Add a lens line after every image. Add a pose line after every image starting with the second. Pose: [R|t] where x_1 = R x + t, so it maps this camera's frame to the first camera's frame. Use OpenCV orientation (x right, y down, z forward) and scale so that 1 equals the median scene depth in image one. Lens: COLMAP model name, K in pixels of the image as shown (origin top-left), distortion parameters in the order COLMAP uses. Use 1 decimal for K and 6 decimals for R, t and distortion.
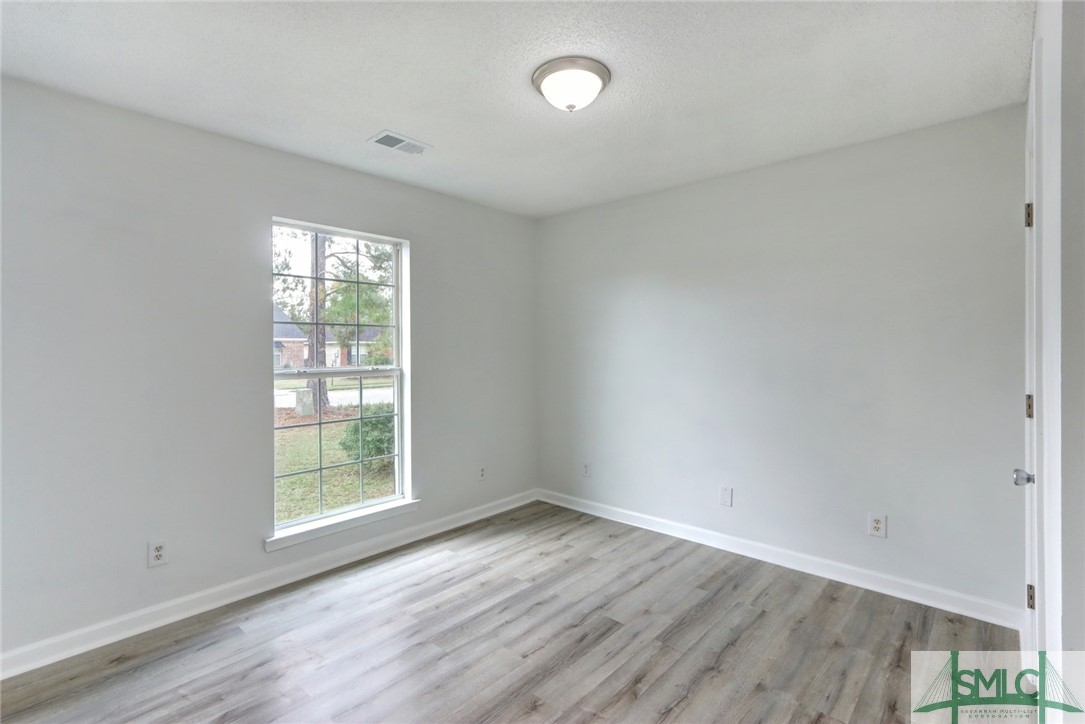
lens RADIAL K [[502.0, 0, 534.8], [0, 502.0, 352.6], [0, 0, 1]] dist [0.004166, 0.000350]
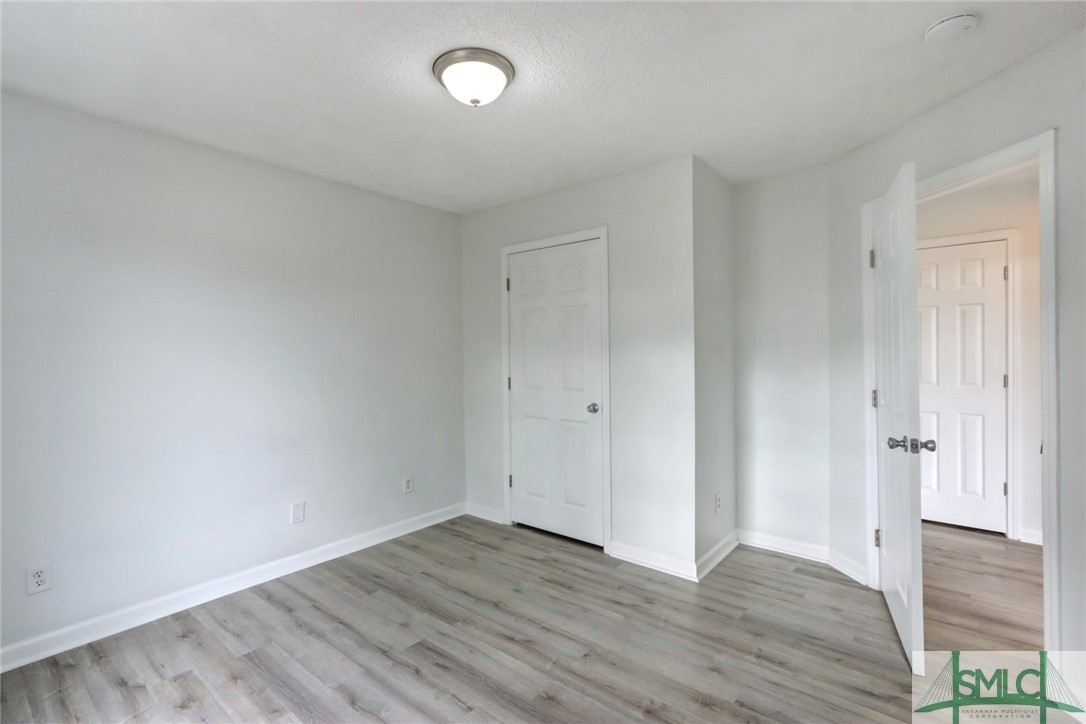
lens RADIAL K [[502.4, 0, 535.4], [0, 502.4, 359.6], [0, 0, 1]] dist [0.004166, 0.000350]
pose [[-0.053267, -0.006555, 0.998559, -0.708681], [0.017569, 0.999818, 0.007501, 0.002179], [-0.998426, 0.017943, -0.053142, 0.741807]]
